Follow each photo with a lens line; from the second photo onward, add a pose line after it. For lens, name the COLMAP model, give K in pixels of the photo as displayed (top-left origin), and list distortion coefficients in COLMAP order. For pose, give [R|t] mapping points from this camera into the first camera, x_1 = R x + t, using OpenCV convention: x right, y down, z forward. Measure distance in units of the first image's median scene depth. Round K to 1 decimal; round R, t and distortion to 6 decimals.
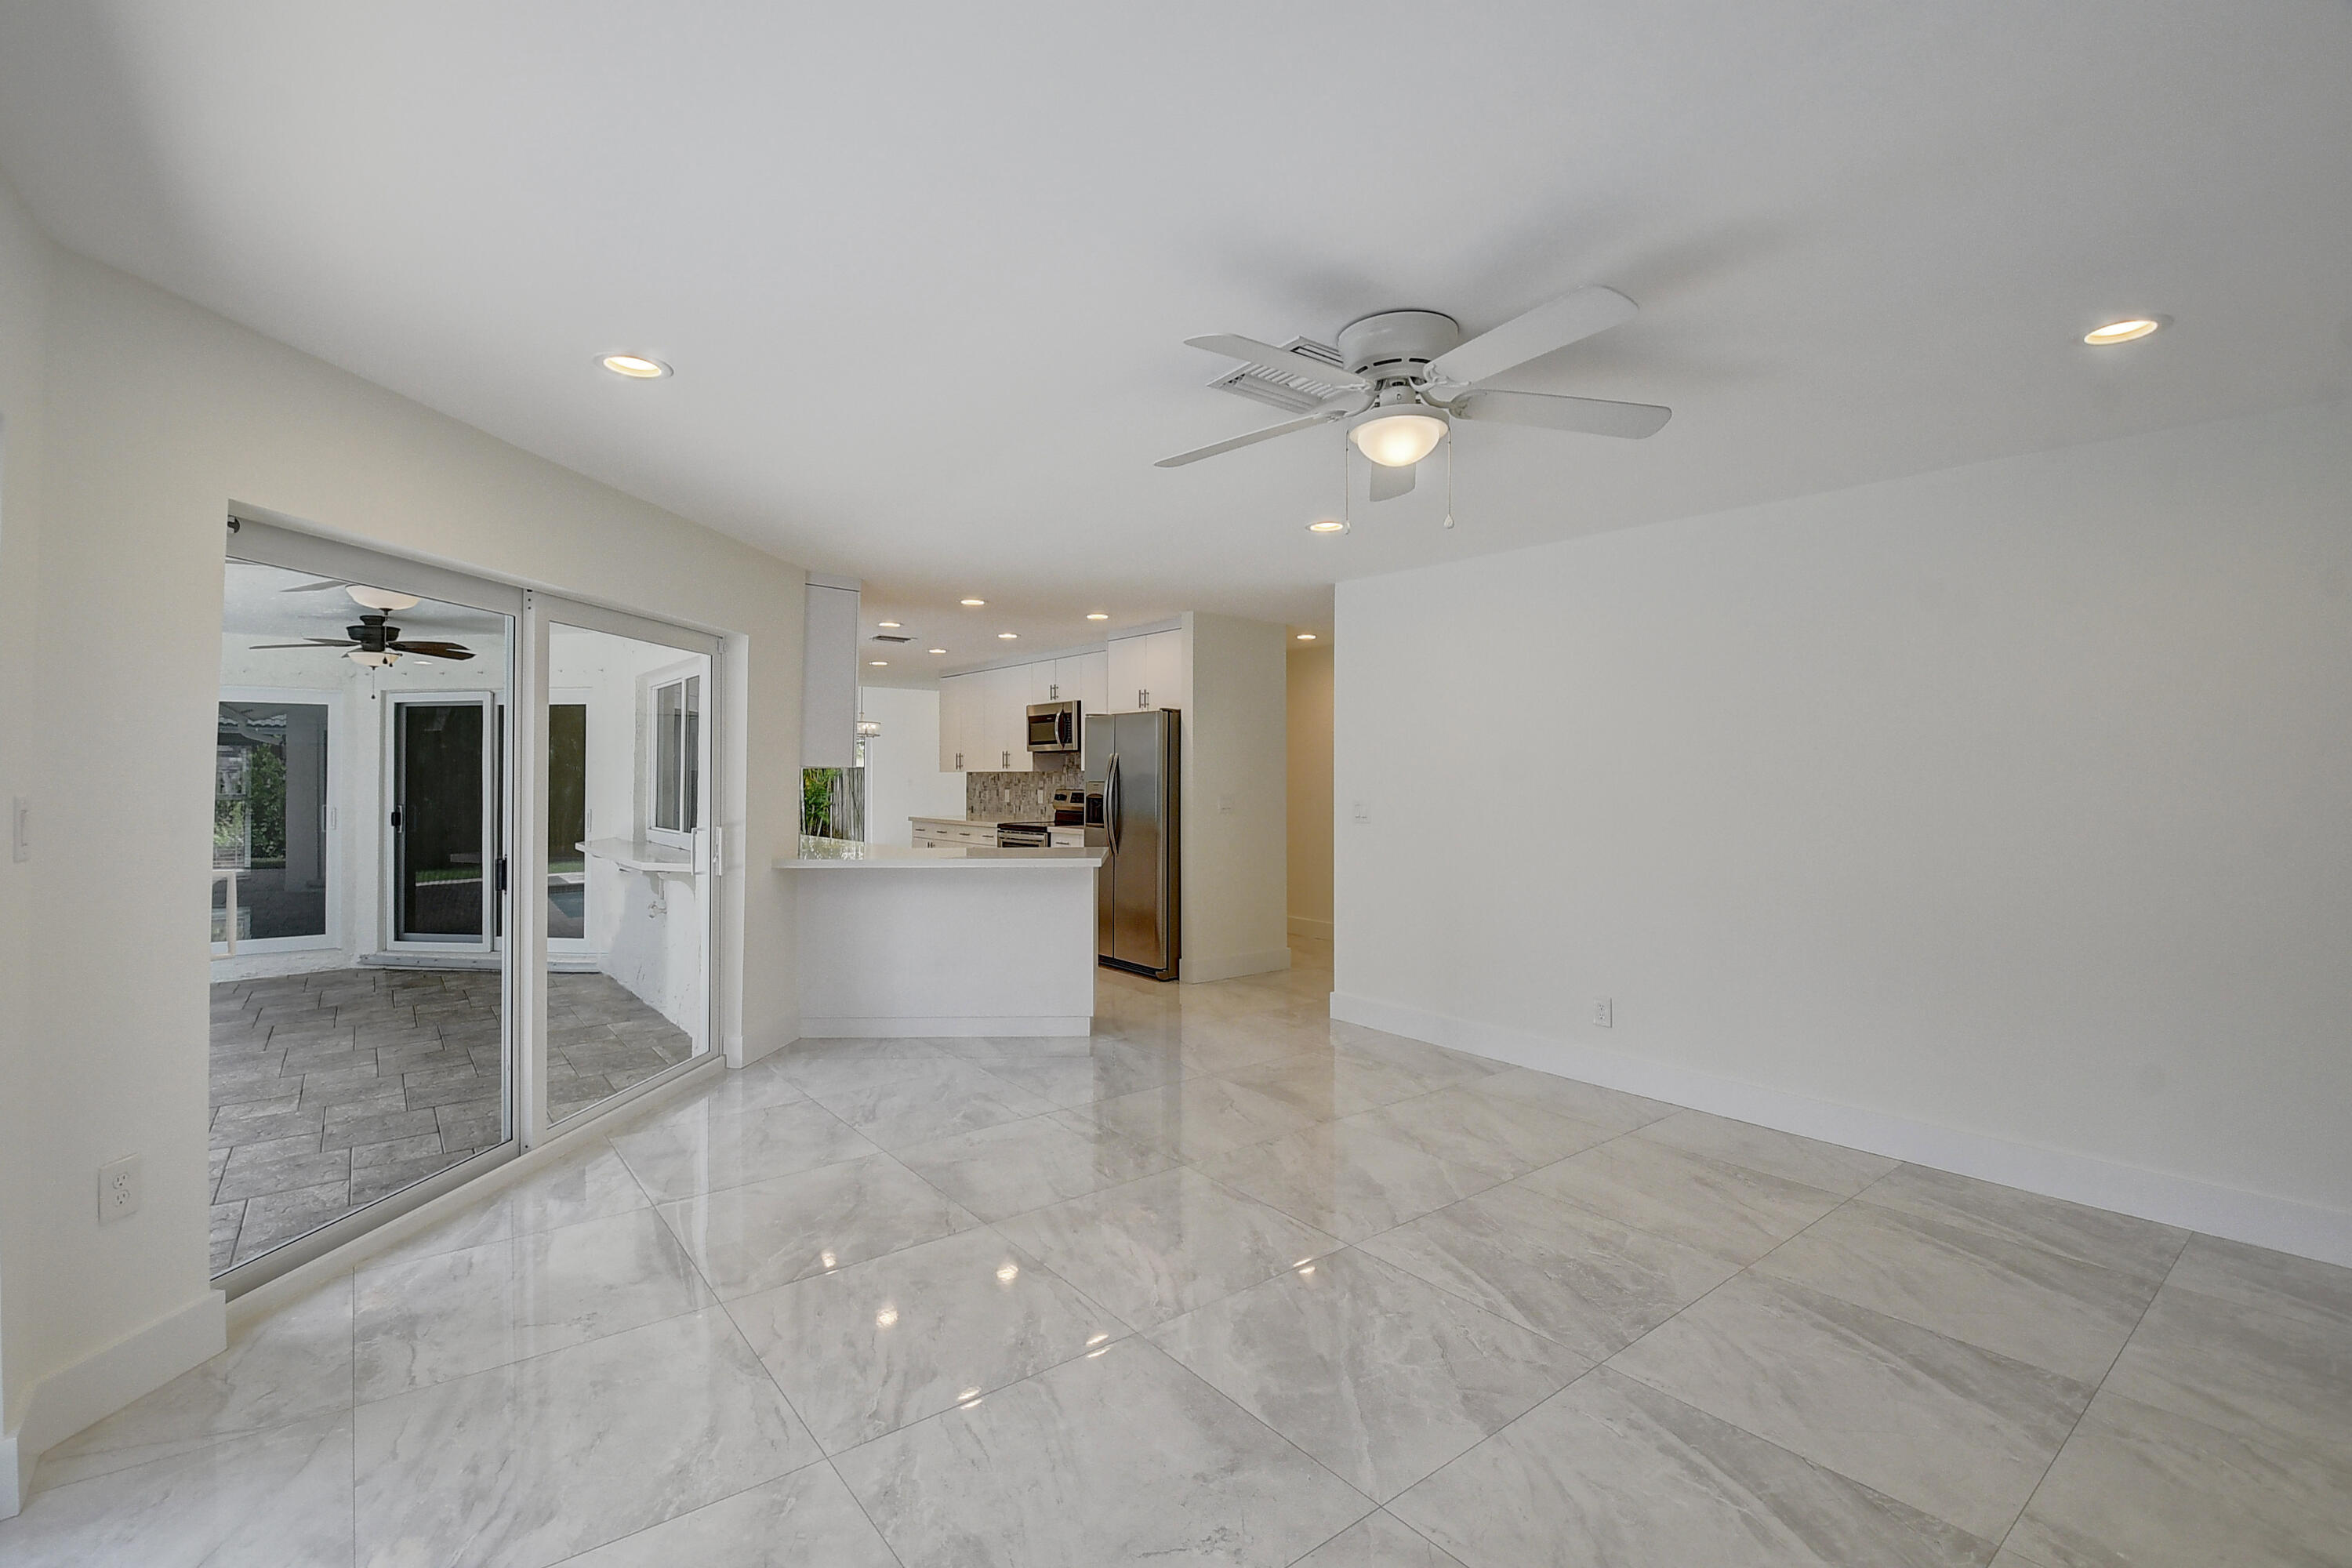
lens RADIAL K [[1035.3, 0, 1169.0], [0, 1035.3, 766.6], [0, 0, 1]] dist [0.026714, -0.030234]
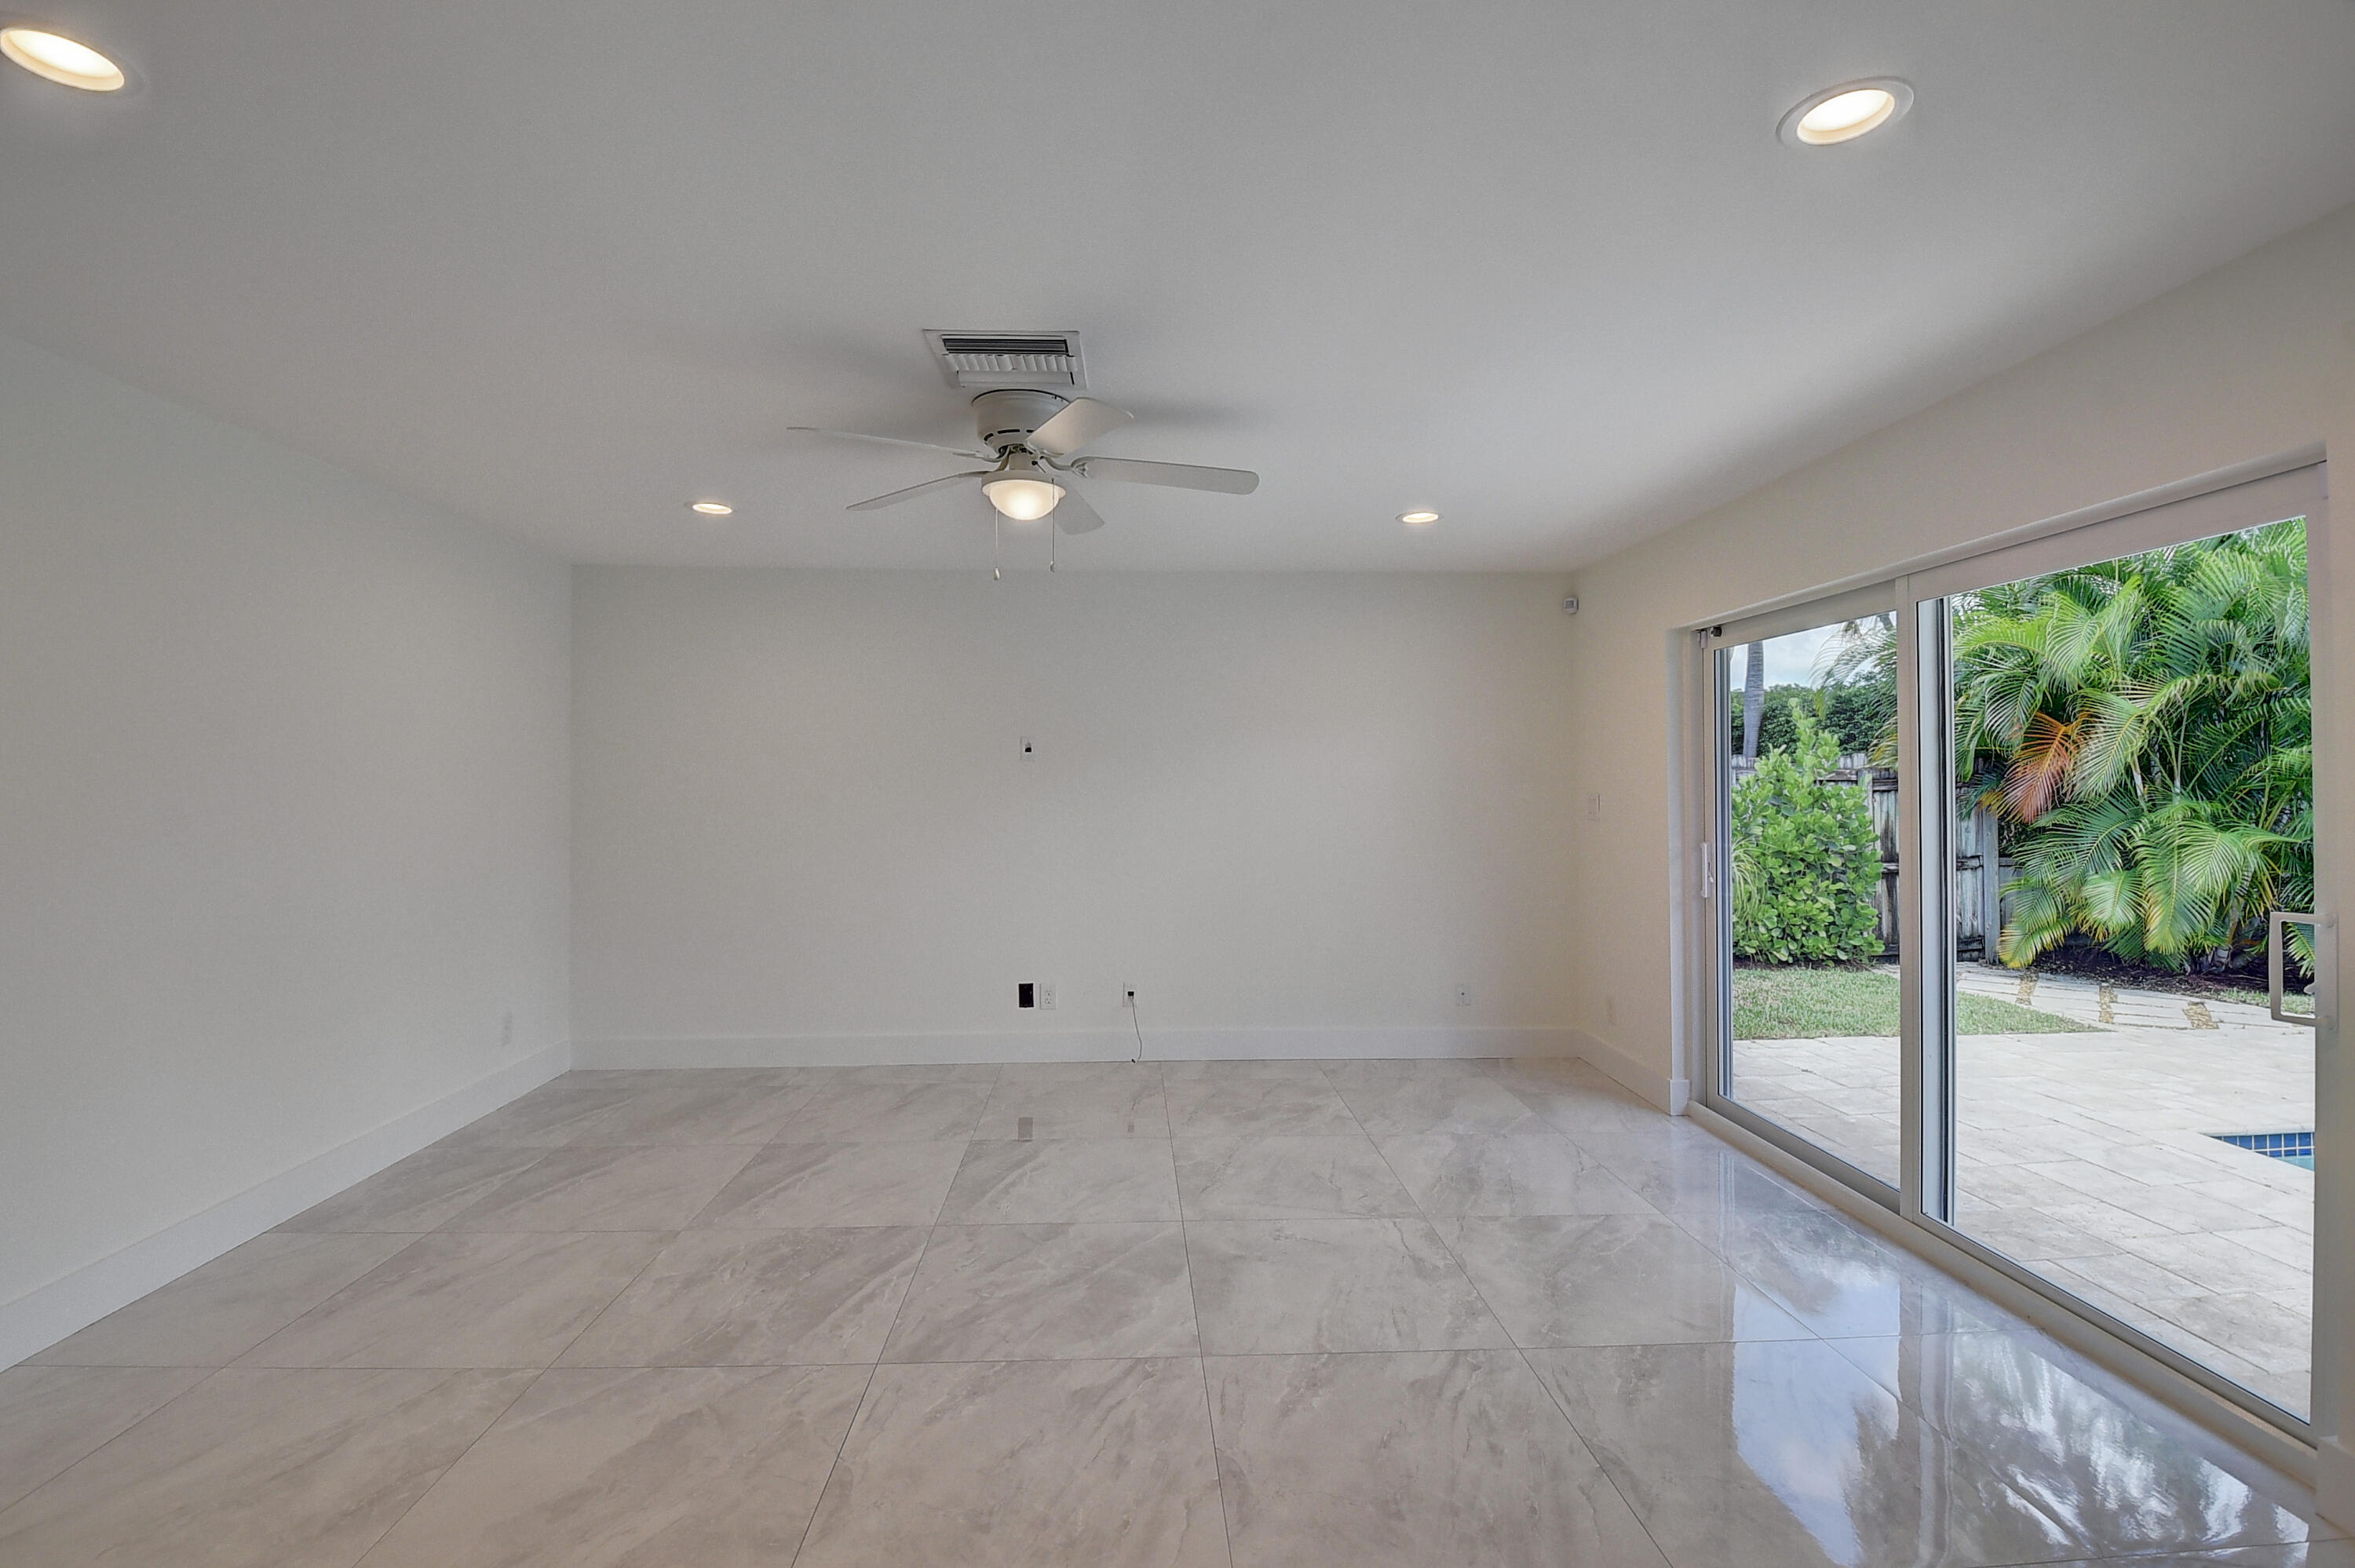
lens RADIAL K [[1036.4, 0, 1170.5], [0, 1036.4, 766.6], [0, 0, 1]] dist [0.026714, -0.030234]
pose [[-0.814393, 0.006763, 0.580274, -0.597102], [-0.005182, 0.999807, -0.018926, 0.009705], [-0.580290, -0.018420, -0.814201, 1.884599]]
